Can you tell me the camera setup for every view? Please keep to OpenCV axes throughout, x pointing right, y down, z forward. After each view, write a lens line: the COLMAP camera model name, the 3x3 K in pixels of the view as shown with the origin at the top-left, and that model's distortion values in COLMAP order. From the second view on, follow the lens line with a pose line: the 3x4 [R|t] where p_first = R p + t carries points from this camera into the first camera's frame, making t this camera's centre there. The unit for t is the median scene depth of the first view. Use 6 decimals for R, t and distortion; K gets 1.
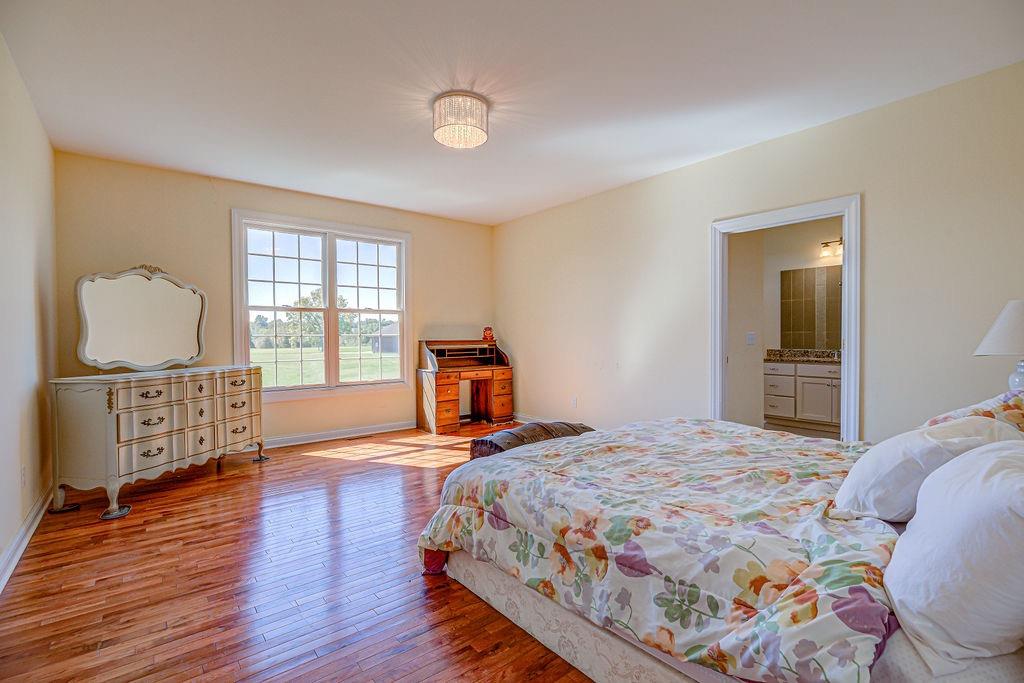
lens RADIAL K [[469.9, 0, 512.0], [0, 469.9, 341.5], [0, 0, 1]] dist [-0.004023, 0.000540]
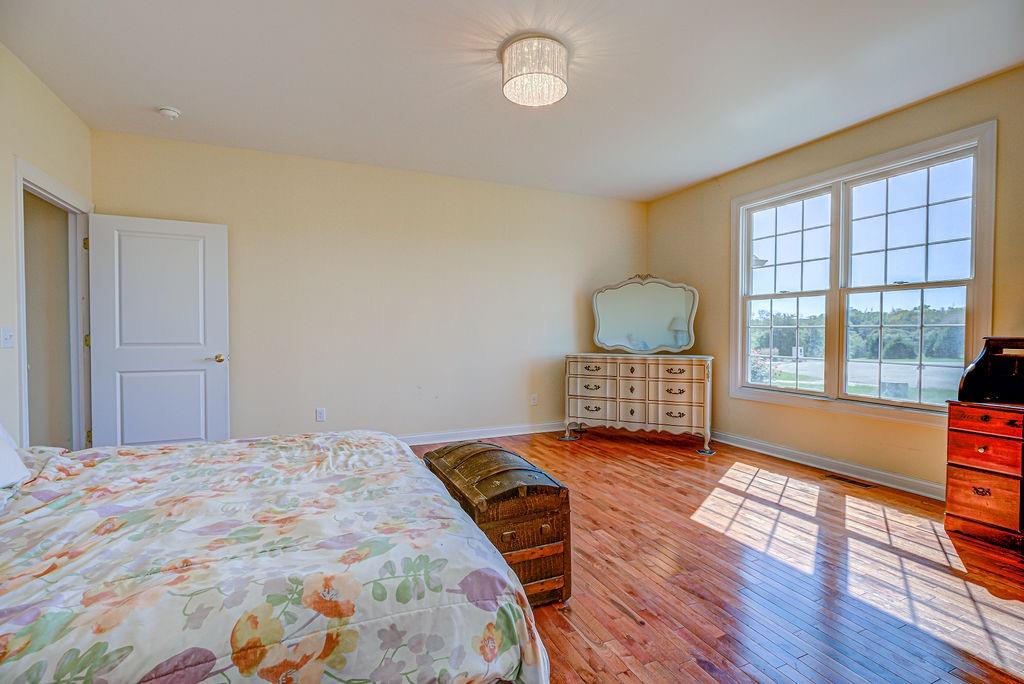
lens RADIAL K [[469.9, 0, 512.0], [0, 469.9, 342.0], [0, 0, 1]] dist [-0.004023, 0.000540]
pose [[-0.250977, 0.032130, -0.967460, 0.589469], [-0.008516, 0.999337, 0.035398, -0.014905], [0.967956, 0.017123, -0.250537, 0.956233]]
